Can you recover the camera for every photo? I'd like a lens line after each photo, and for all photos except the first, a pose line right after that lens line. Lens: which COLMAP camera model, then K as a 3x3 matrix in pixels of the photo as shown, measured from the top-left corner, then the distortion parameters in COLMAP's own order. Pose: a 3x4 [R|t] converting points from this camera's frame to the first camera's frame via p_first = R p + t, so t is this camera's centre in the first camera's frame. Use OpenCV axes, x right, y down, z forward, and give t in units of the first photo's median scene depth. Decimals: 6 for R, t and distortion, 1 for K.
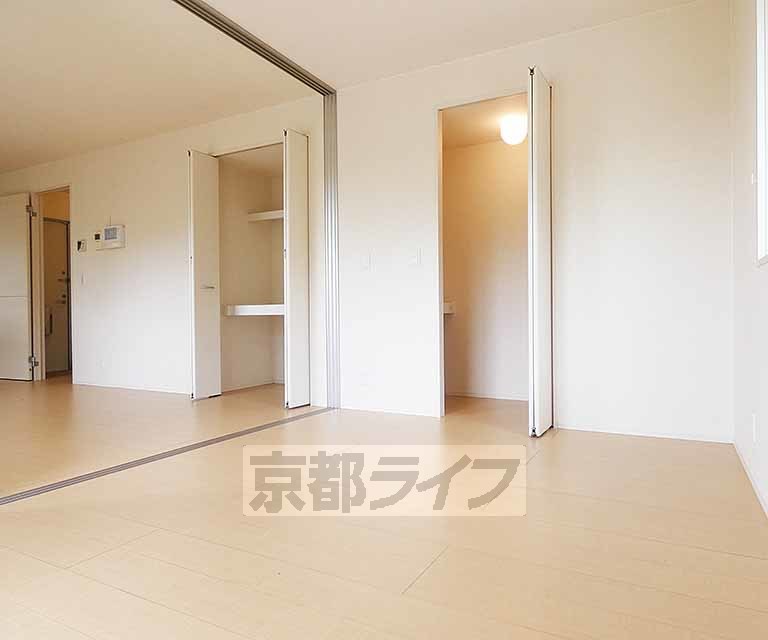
lens RADIAL K [[495.4, 0, 384.0], [0, 495.4, 320.0], [0, 0, 1]] dist [0.003417, -0.000006]
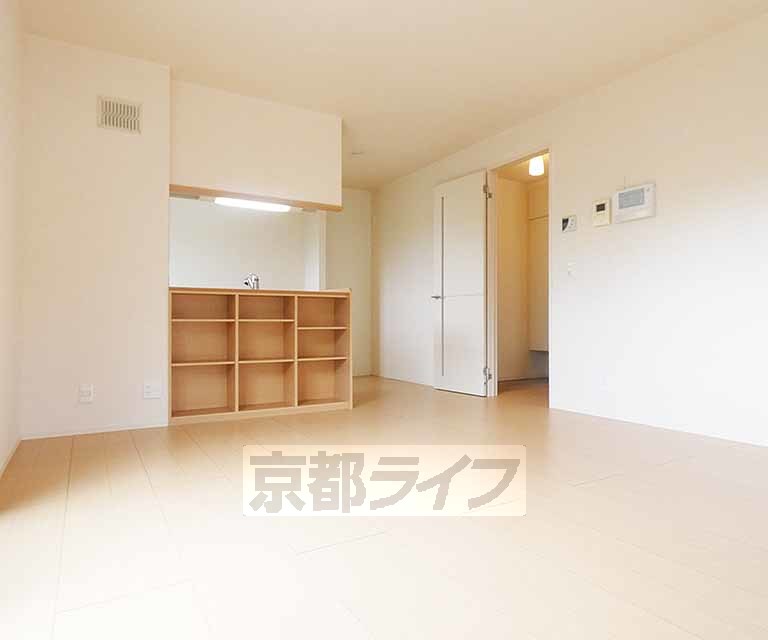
lens RADIAL K [[495.4, 0, 384.0], [0, 495.4, 320.0], [0, 0, 1]] dist [0.003417, -0.000006]
pose [[0.848604, 0.005094, -0.529005, -0.425973], [-0.010613, 0.999916, -0.007395, 0.002243], [0.528923, 0.011889, 0.848587, 0.213135]]
